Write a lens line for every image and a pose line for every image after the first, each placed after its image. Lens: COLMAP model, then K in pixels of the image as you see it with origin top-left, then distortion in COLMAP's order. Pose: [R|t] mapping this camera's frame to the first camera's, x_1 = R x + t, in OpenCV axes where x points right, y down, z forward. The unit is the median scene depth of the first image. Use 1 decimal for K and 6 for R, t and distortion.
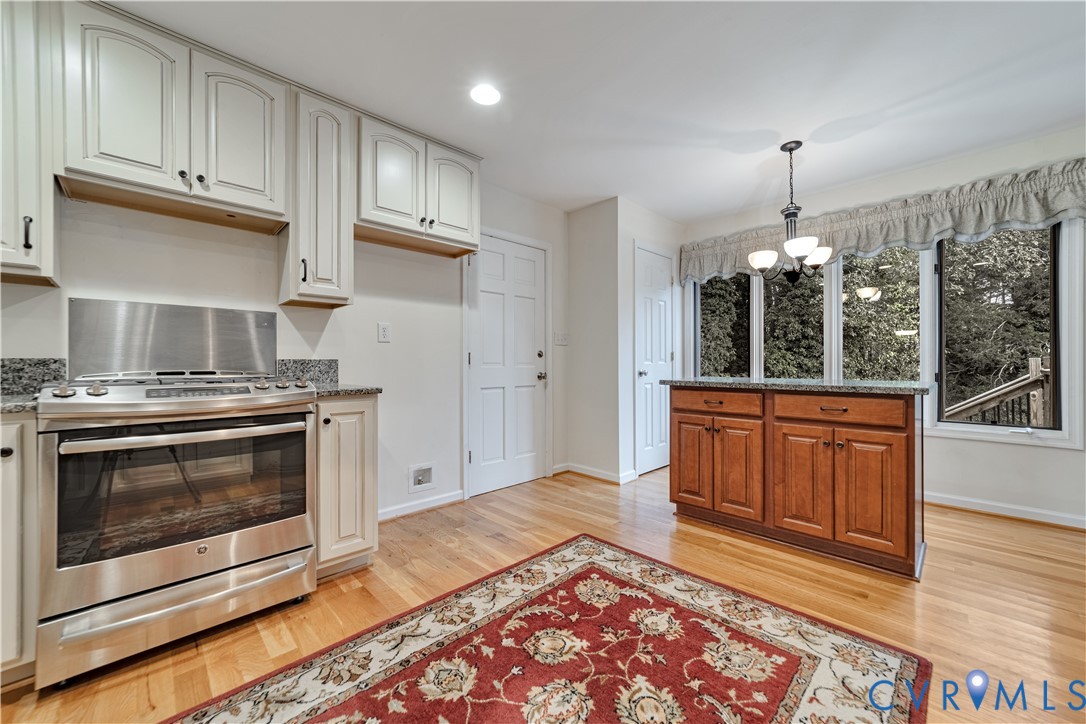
lens RADIAL K [[419.8, 0, 545.9], [0, 419.8, 362.8], [0, 0, 1]] dist [-0.007046, 0.002943]
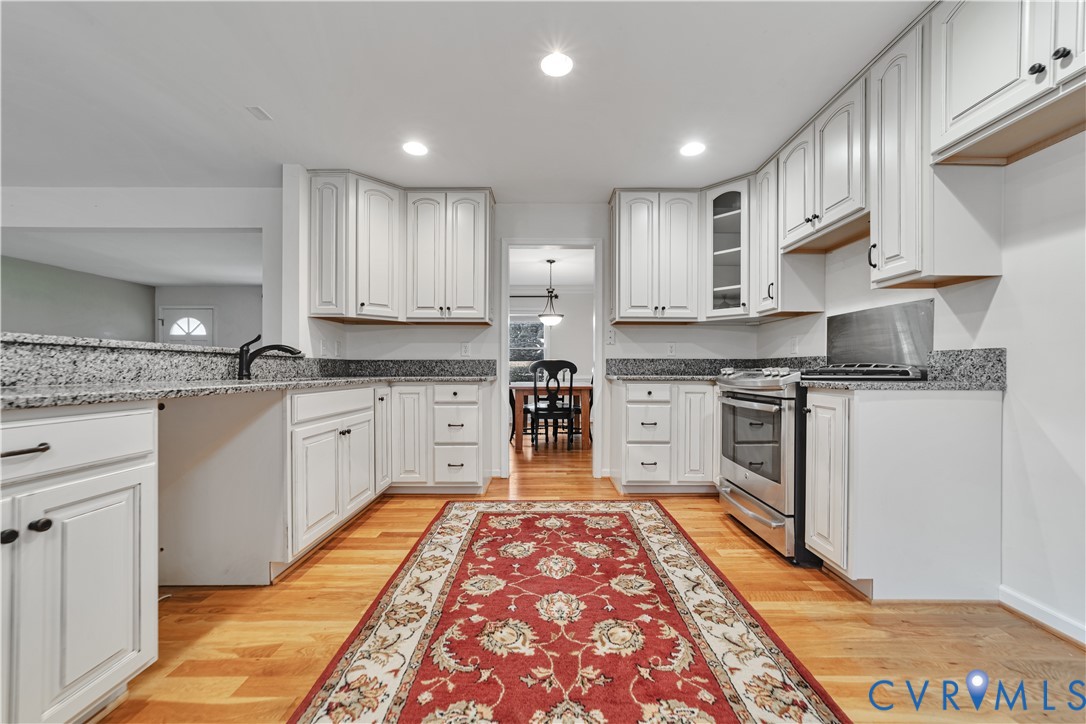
lens RADIAL K [[419.8, 0, 543.6], [0, 419.8, 369.2], [0, 0, 1]] dist [-0.007046, 0.002943]
pose [[-0.709709, 0.002230, -0.704491, 0.865585], [0.002303, 0.999997, 0.000846, 0.041926], [0.704491, -0.001022, -0.709712, 1.632484]]
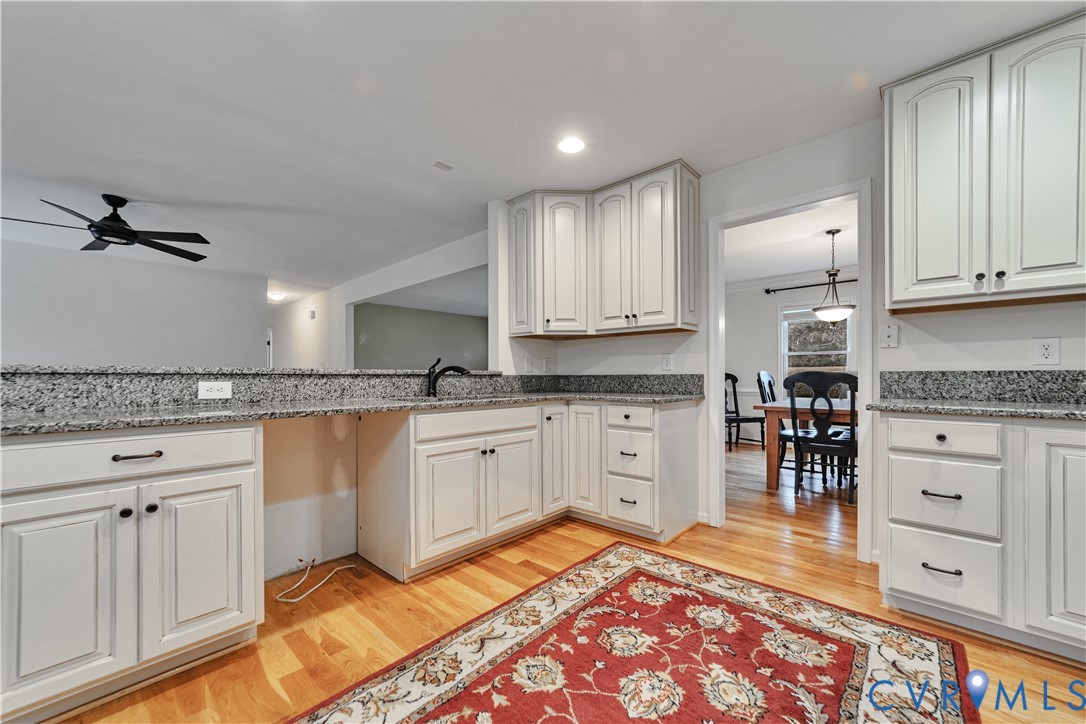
lens RADIAL K [[419.8, 0, 533.1], [0, 419.8, 376.7], [0, 0, 1]] dist [-0.007046, 0.002943]
pose [[-0.999157, 0.005742, -0.040648, 0.156696], [0.005805, 0.999982, -0.001415, -0.004261], [0.040639, -0.001650, -0.999173, 1.592716]]
